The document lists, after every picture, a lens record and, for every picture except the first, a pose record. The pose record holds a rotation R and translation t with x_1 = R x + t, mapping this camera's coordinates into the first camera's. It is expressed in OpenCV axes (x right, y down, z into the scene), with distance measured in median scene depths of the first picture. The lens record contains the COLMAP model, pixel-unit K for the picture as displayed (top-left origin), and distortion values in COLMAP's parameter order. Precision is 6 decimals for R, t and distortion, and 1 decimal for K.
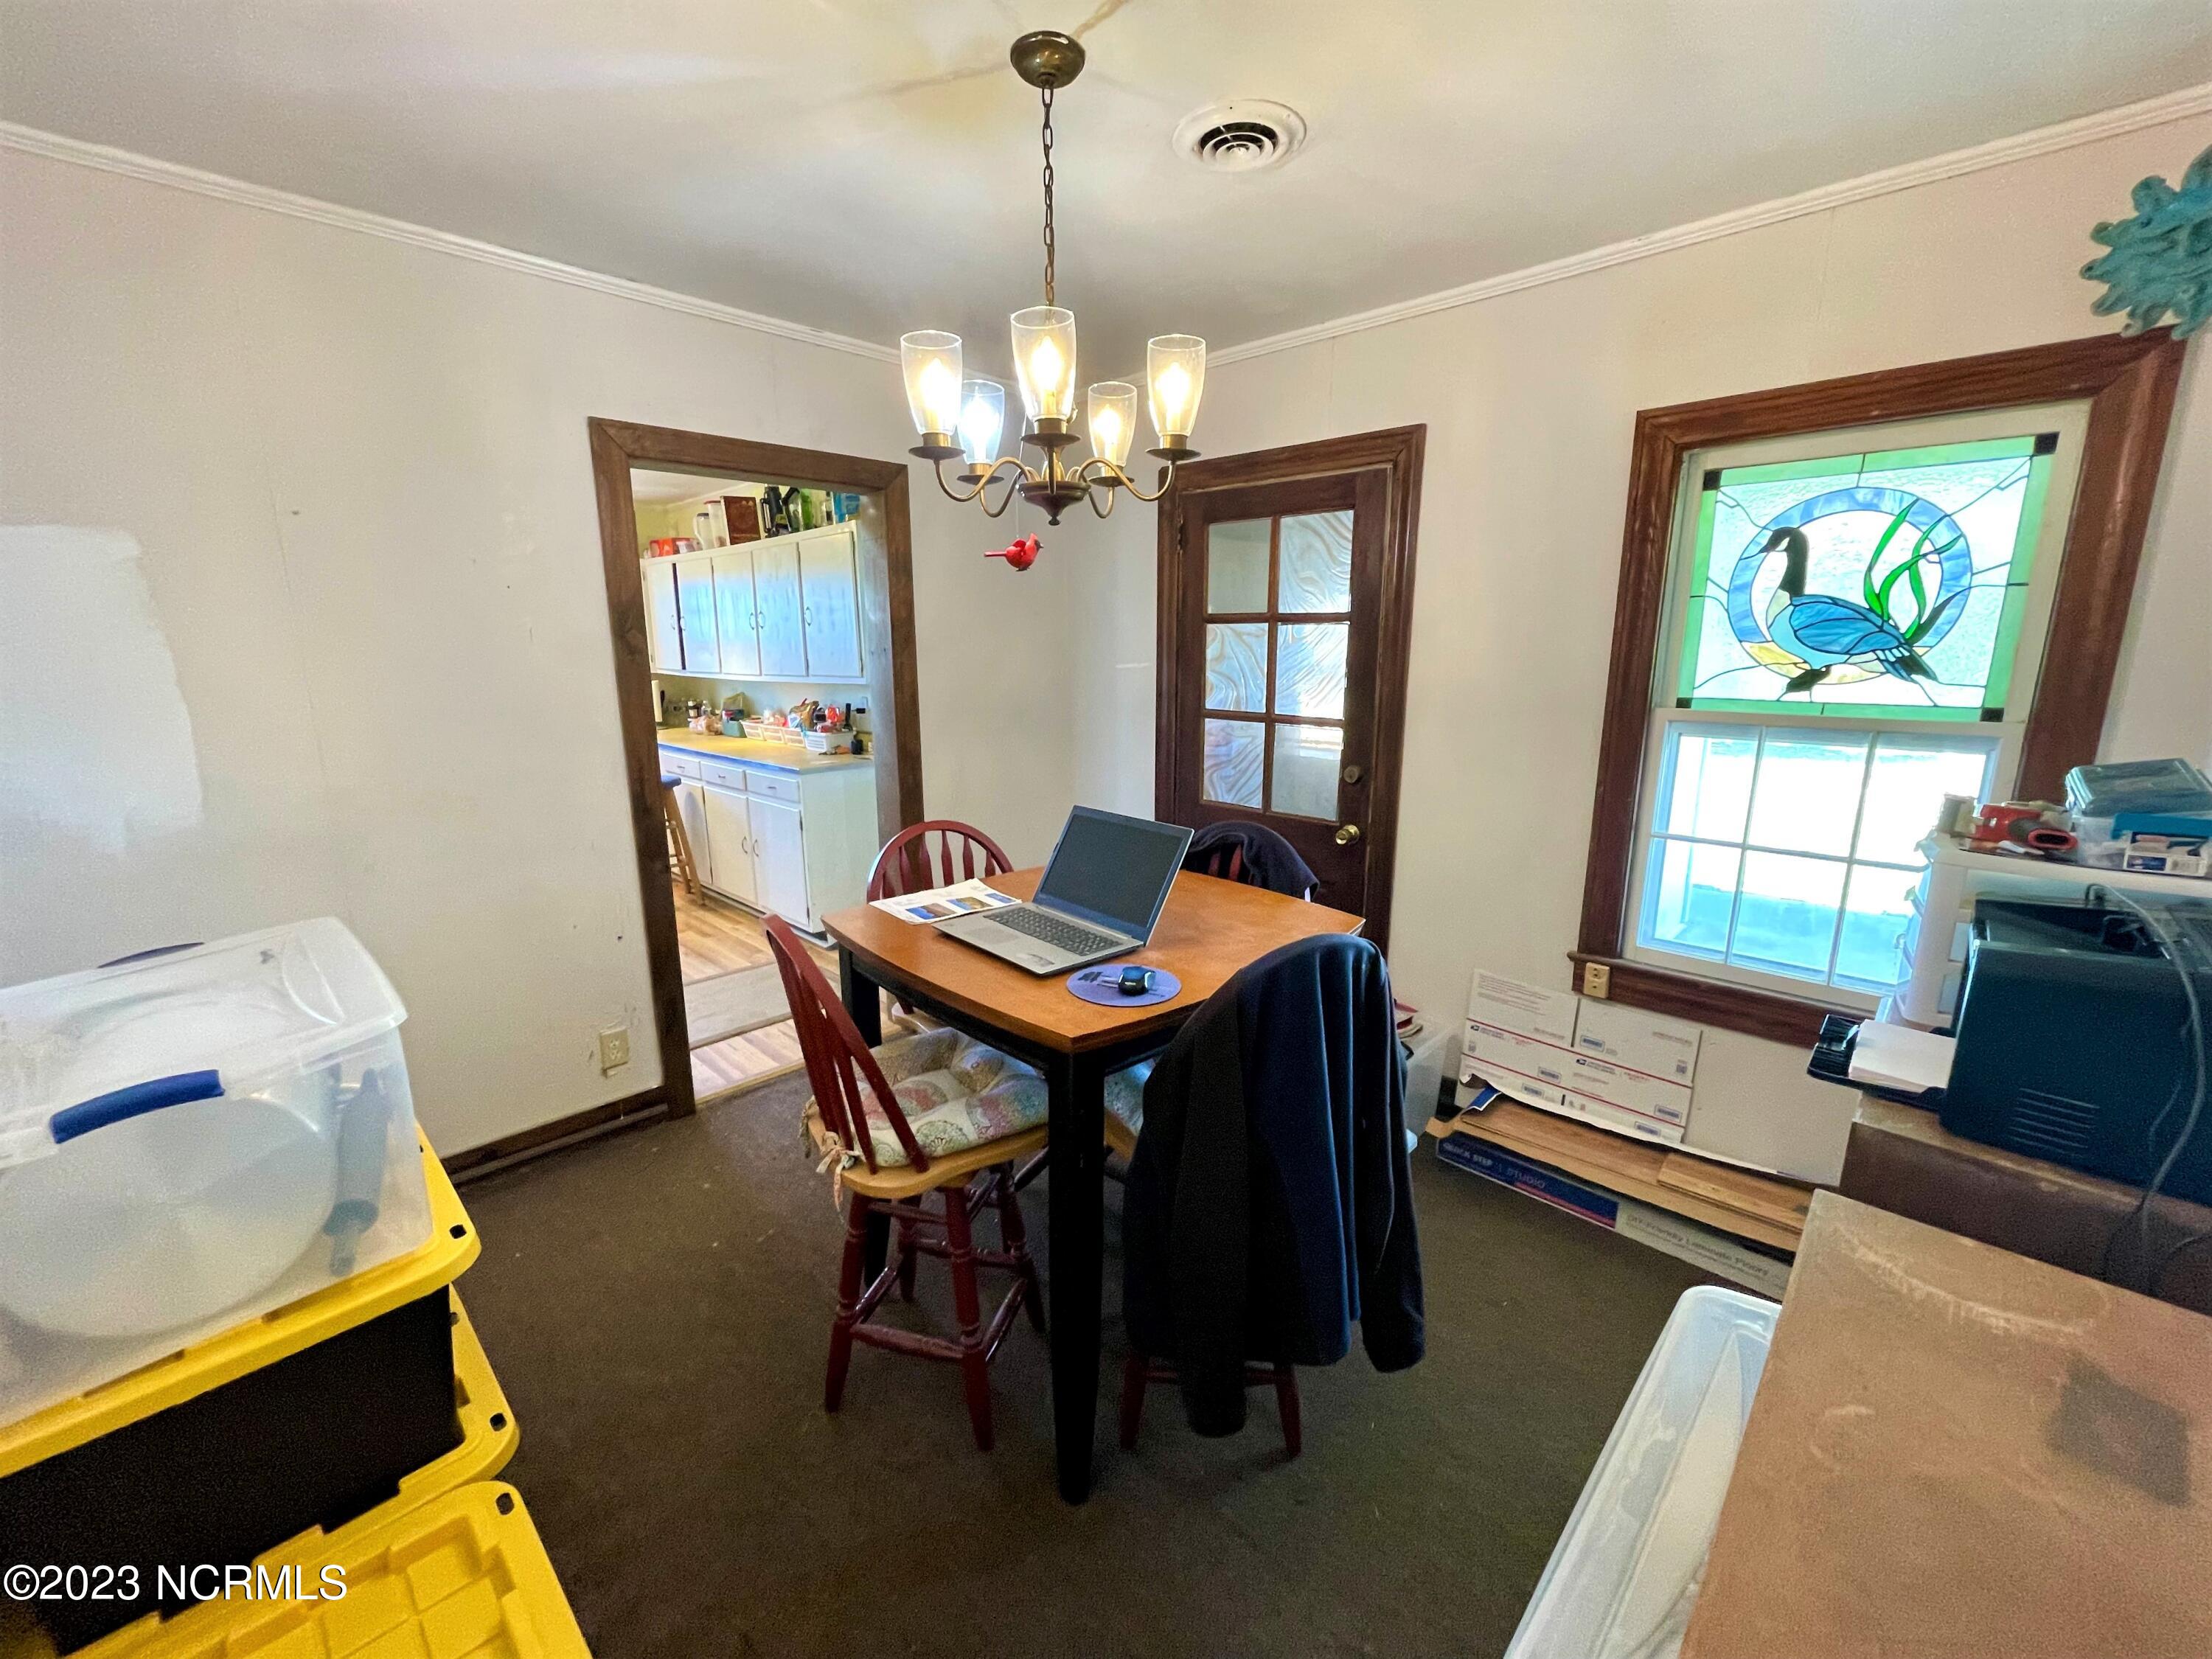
lens RADIAL K [[888.5, 0, 1100.7], [0, 888.5, 831.5], [0, 0, 1]] dist [-0.004107, -0.000558]
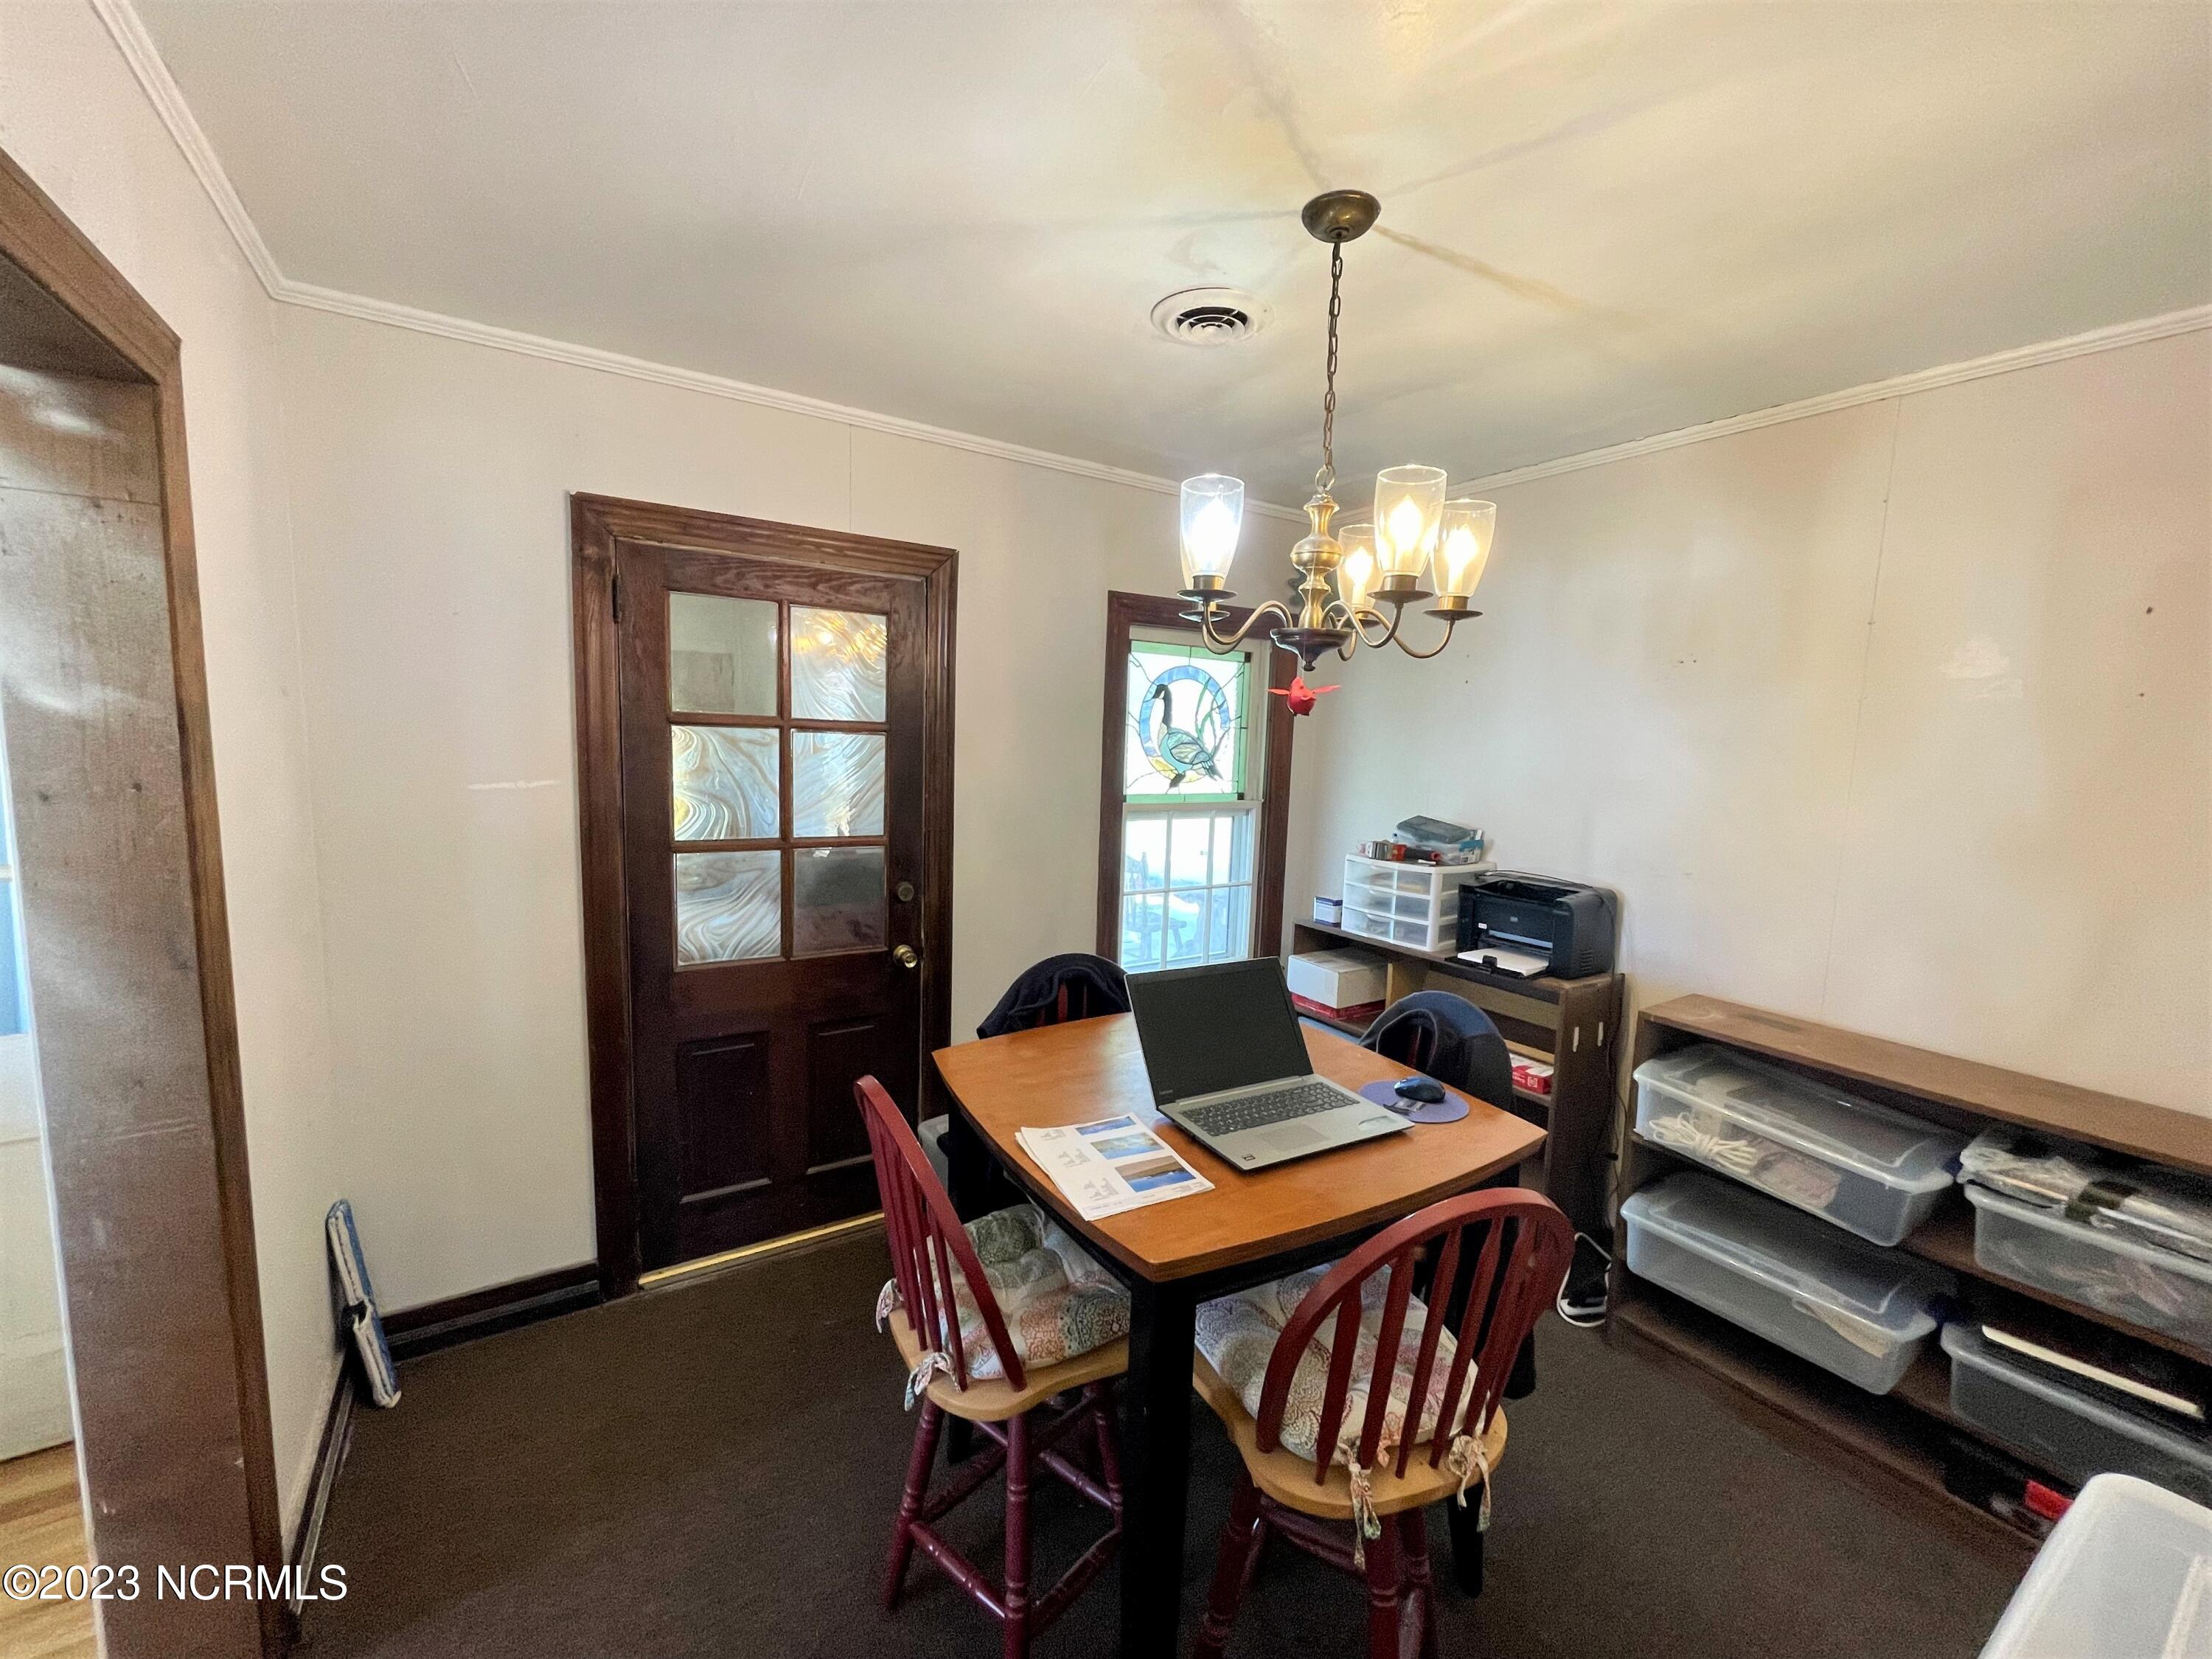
lens RADIAL K [[888.5, 0, 1102.4], [0, 888.5, 829.8], [0, 0, 1]] dist [-0.004107, -0.000558]
pose [[0.214536, -0.102466, 0.971327, -0.789391], [0.168636, 0.983433, 0.066496, -0.212684], [-0.962048, 0.149535, 0.228261, 0.779960]]
